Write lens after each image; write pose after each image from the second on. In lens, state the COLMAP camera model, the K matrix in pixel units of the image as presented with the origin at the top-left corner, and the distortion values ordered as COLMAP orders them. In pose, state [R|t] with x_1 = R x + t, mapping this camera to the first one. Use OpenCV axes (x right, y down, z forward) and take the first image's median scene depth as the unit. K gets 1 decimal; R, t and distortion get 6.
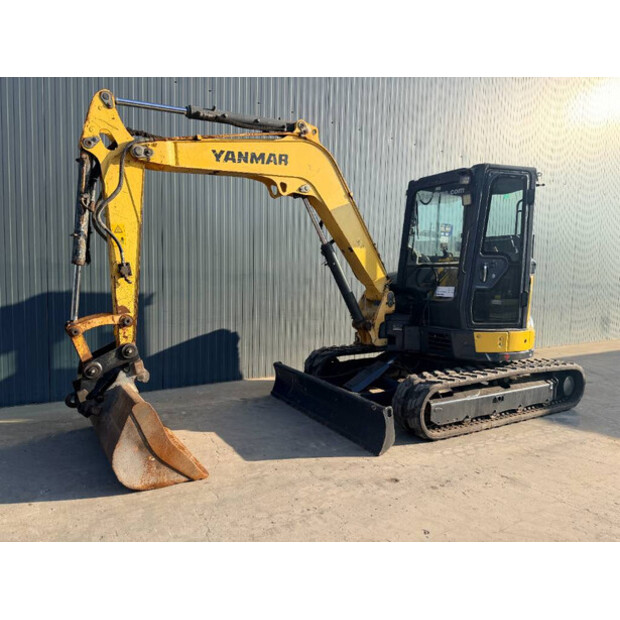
lens RADIAL K [[435.1, 0, 307.0], [0, 435.1, 308.5], [0, 0, 1]] dist [0.076802, -0.114609]
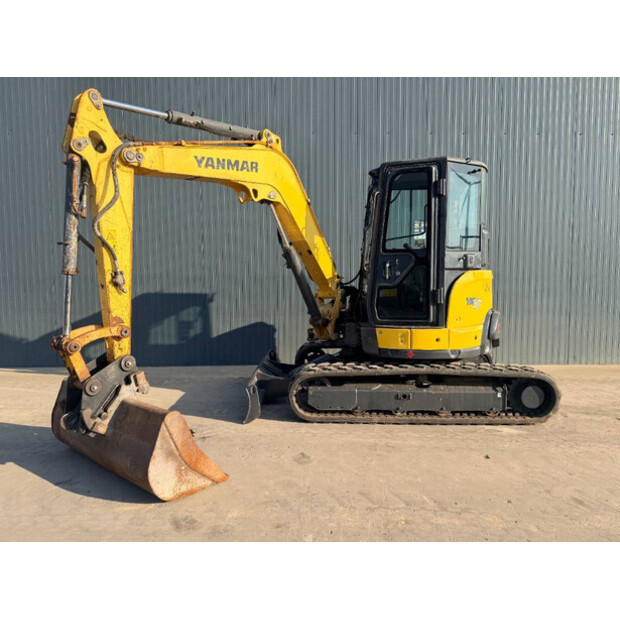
lens RADIAL K [[446.7, 0, 310.0], [0, 446.7, 310.0], [0, 0, 1]] dist [0.105864, -0.159803]
pose [[0.850302, 0.014746, -0.526089, 0.902854], [-0.012407, 0.999891, 0.007973, 0.005170], [0.526149, -0.000252, 0.850392, 0.027576]]
